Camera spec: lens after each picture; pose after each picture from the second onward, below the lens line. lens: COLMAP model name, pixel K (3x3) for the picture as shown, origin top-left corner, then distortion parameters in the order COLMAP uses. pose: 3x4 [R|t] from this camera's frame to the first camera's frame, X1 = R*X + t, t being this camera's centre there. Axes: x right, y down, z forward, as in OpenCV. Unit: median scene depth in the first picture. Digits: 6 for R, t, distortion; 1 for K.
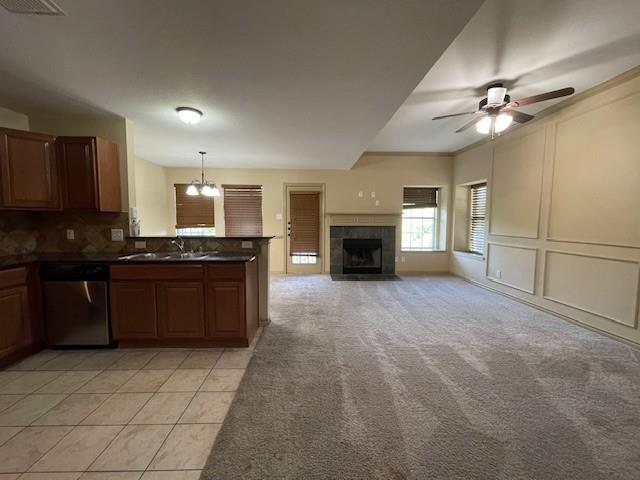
lens RADIAL K [[259.1, 0, 317.5], [0, 259.1, 236.6], [0, 0, 1]] dist [-0.000861, 0.001029]
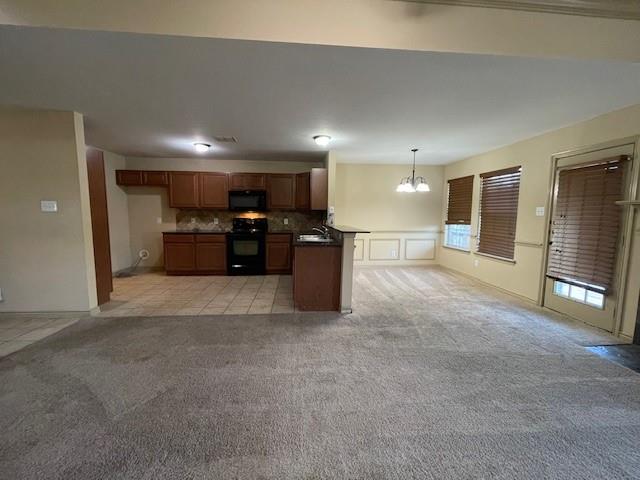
lens RADIAL K [[259.1, 0, 317.0], [0, 259.1, 237.2], [0, 0, 1]] dist [-0.000861, 0.001029]
pose [[0.048213, 0.088896, -0.994873, 0.841184], [-0.076824, 0.993411, 0.085042, -0.053945], [0.995878, 0.072330, 0.054725, 0.827706]]
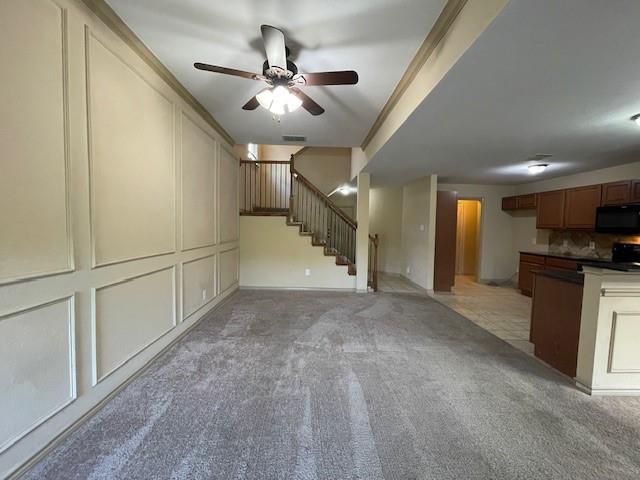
lens RADIAL K [[259.1, 0, 317.8], [0, 259.1, 237.3], [0, 0, 1]] dist [-0.000861, 0.001029]
pose [[-0.999576, -0.027664, 0.009091, 0.524168], [-0.026477, 0.993387, 0.111719, -0.125975], [-0.012122, 0.111431, -0.993698, 1.687155]]
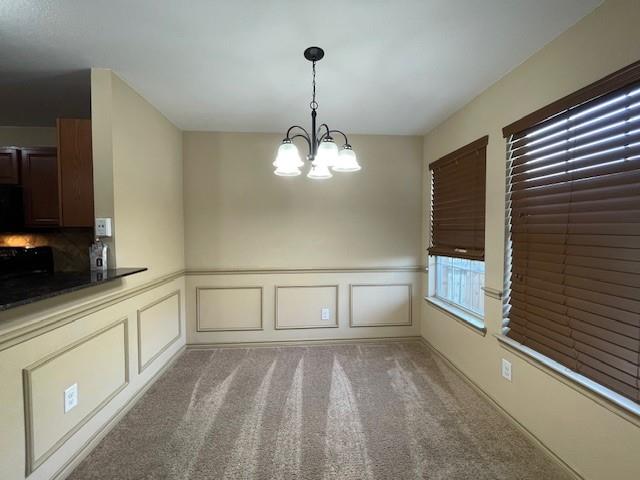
lens RADIAL K [[259.1, 0, 317.3], [0, 259.1, 238.2], [0, 0, 1]] dist [-0.000861, 0.001029]
pose [[0.038927, 0.028234, -0.998843, -0.112797], [-0.066414, 0.997464, 0.025606, -0.113755], [0.997032, 0.065341, 0.040704, 1.428179]]
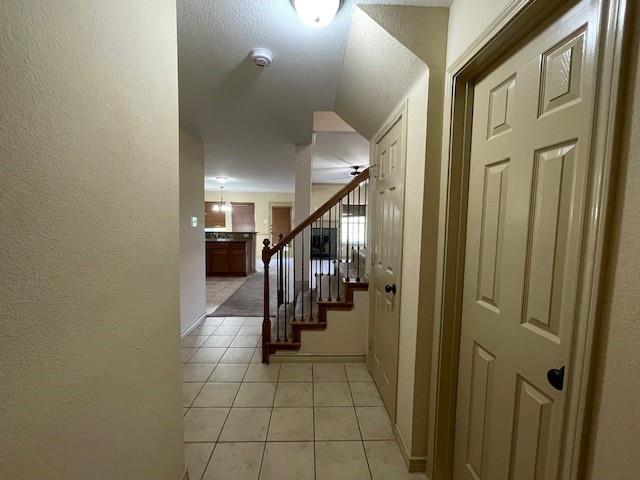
lens RADIAL K [[259.1, 0, 318.2], [0, 259.1, 239.3], [0, 0, 1]] dist [-0.000861, 0.001029]
pose [[0.999902, 0.008157, 0.011388, 0.309166], [-0.008173, 0.999966, 0.001352, 0.054822], [-0.011377, -0.001445, 0.999934, -1.180860]]
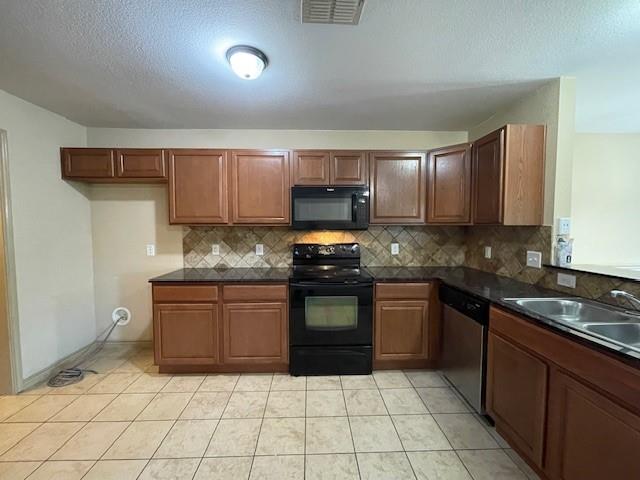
lens RADIAL K [[259.1, 0, 318.5], [0, 259.1, 236.3], [0, 0, 1]] dist [-0.000861, 0.001029]
pose [[0.001595, 0.037699, -0.999288, -0.092170], [-0.064973, 0.997182, 0.037516, -0.053669], [0.997886, 0.064867, 0.004040, 0.414386]]
